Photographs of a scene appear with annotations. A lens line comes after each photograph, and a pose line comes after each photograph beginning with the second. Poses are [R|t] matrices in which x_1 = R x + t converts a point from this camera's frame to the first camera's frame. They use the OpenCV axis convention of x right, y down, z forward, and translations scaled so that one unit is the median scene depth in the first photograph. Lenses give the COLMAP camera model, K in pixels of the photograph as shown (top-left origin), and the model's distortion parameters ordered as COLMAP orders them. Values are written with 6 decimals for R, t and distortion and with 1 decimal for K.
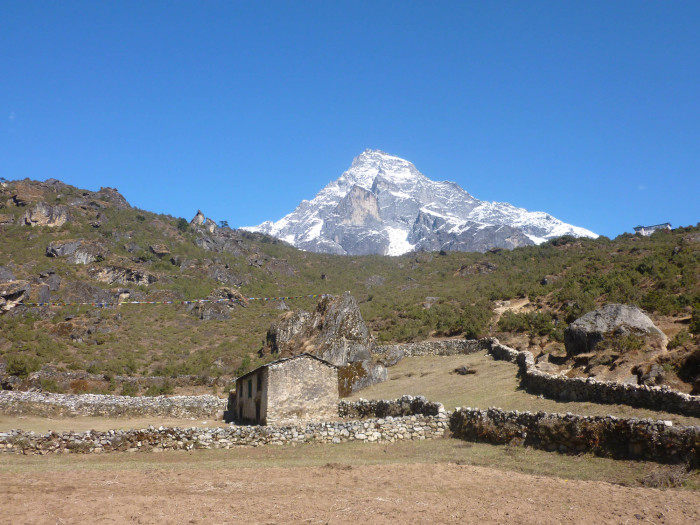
lens RADIAL K [[700.7, 0, 350.0], [0, 700.7, 262.5], [0, 0, 1]] dist [0.007596, 0.003644]
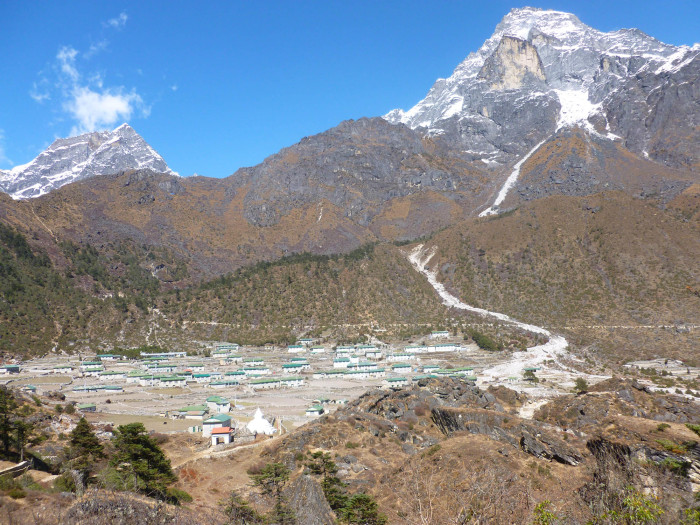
lens RADIAL K [[579.7, 0, 350.0], [0, 579.7, 262.5], [0, 0, 1]] dist [-0.034588, 0.002239]
pose [[0.964149, -0.077099, -0.253915, -0.012778], [0.110053, 0.986869, 0.118232, 0.032400], [0.241466, -0.141938, 0.959973, 0.329939]]
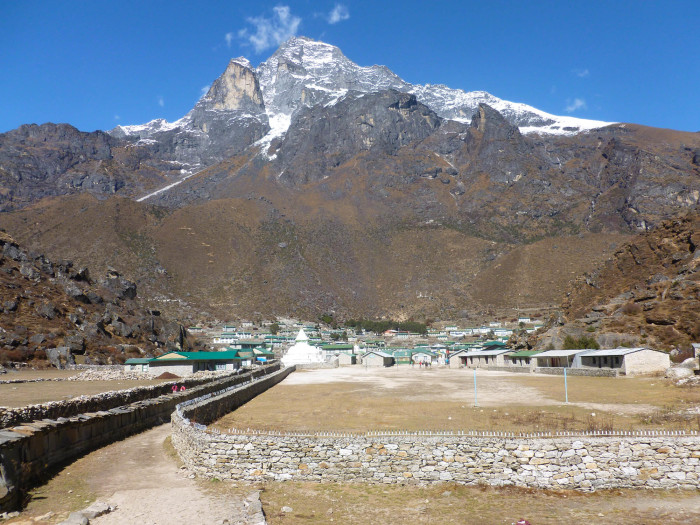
lens RADIAL K [[579.7, 0, 350.0], [0, 579.7, 262.5], [0, 0, 1]] dist [-0.034588, 0.002239]
pose [[0.993998, -0.025258, -0.106442, 0.198312], [0.037324, 0.992901, 0.112940, 0.048399], [0.102834, -0.116235, 0.987884, 0.304975]]
